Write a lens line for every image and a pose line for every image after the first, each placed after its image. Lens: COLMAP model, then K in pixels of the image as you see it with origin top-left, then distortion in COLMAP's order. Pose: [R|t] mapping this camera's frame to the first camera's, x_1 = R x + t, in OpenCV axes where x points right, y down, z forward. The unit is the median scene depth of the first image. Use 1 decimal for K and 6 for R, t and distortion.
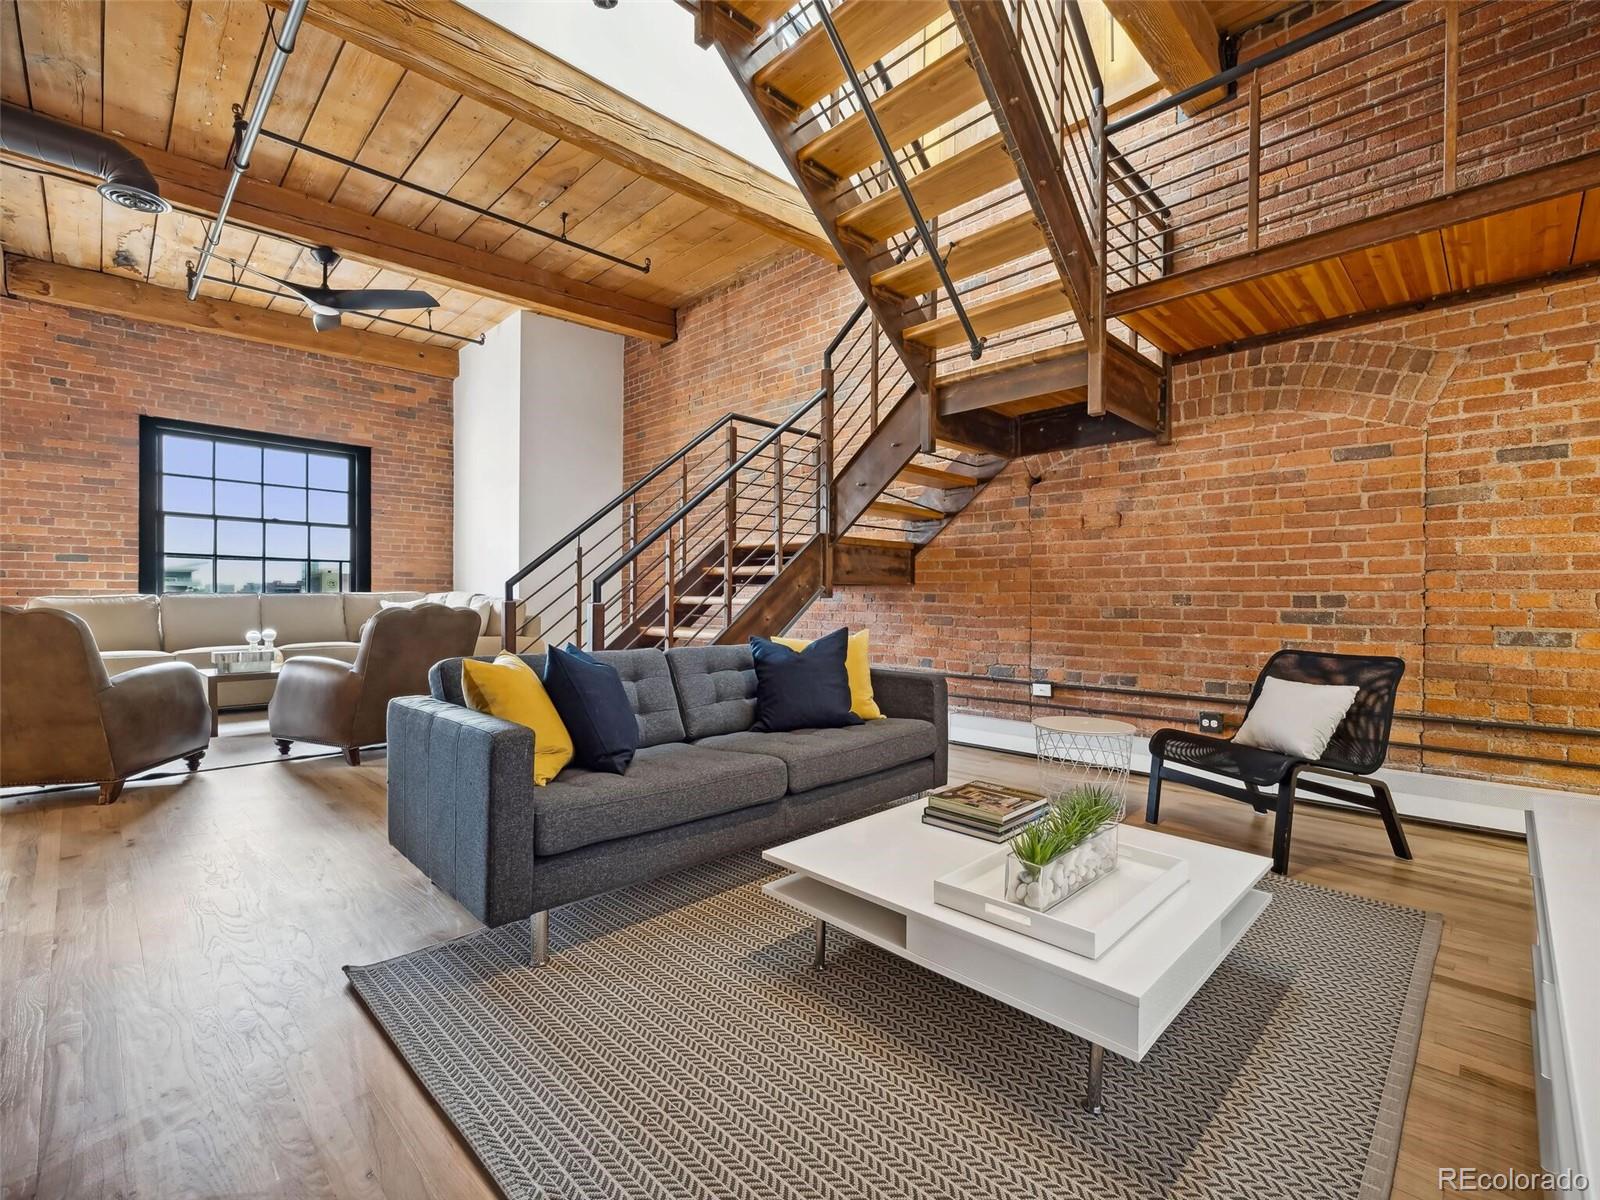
lens RADIAL K [[711.9, 0, 791.9], [0, 711.9, 608.0], [0, 0, 1]] dist [0.008454, -0.001088]
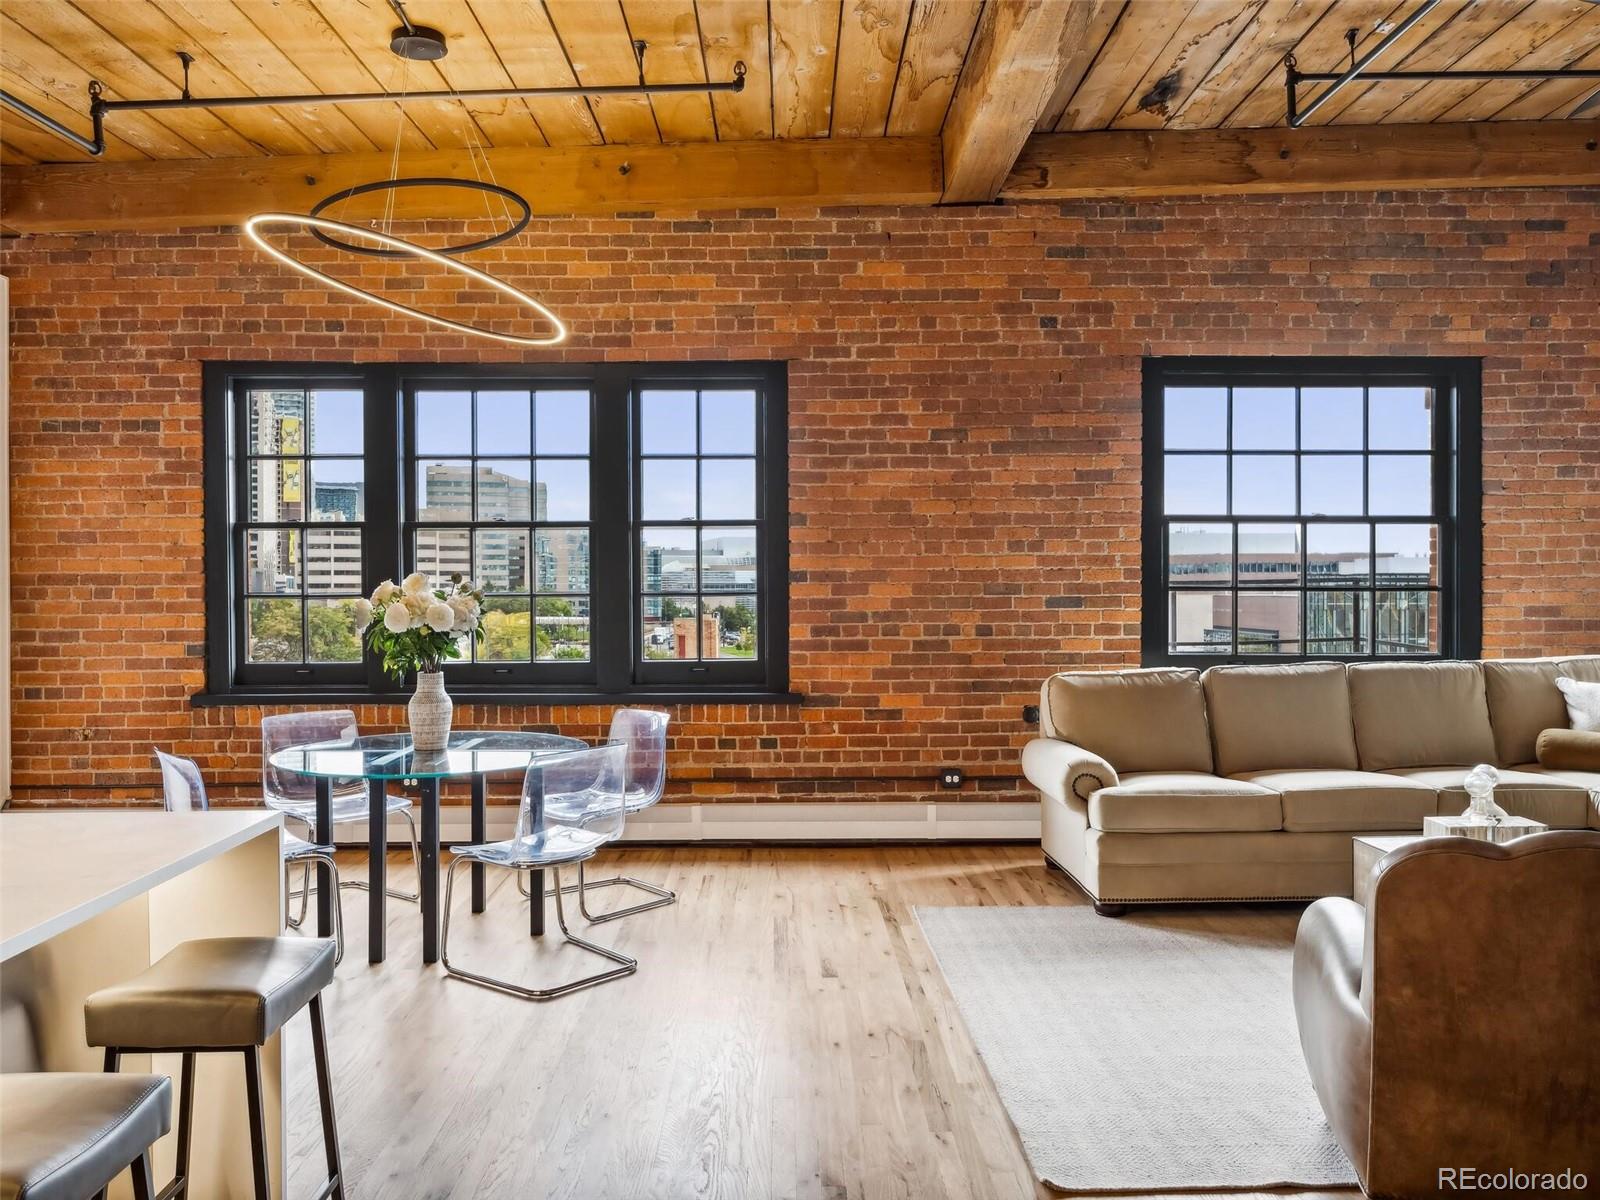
lens RADIAL K [[1176.4, 0, 801.9], [0, 1176.4, 598.0], [0, 0, 1]] dist [-0.007111, 0.012527]
pose [[0.721809, -0.001979, -0.692090, -0.589902], [0.000986, 0.999998, -0.001831, -0.091907], [0.692092, 0.000639, 0.721809, 0.138421]]
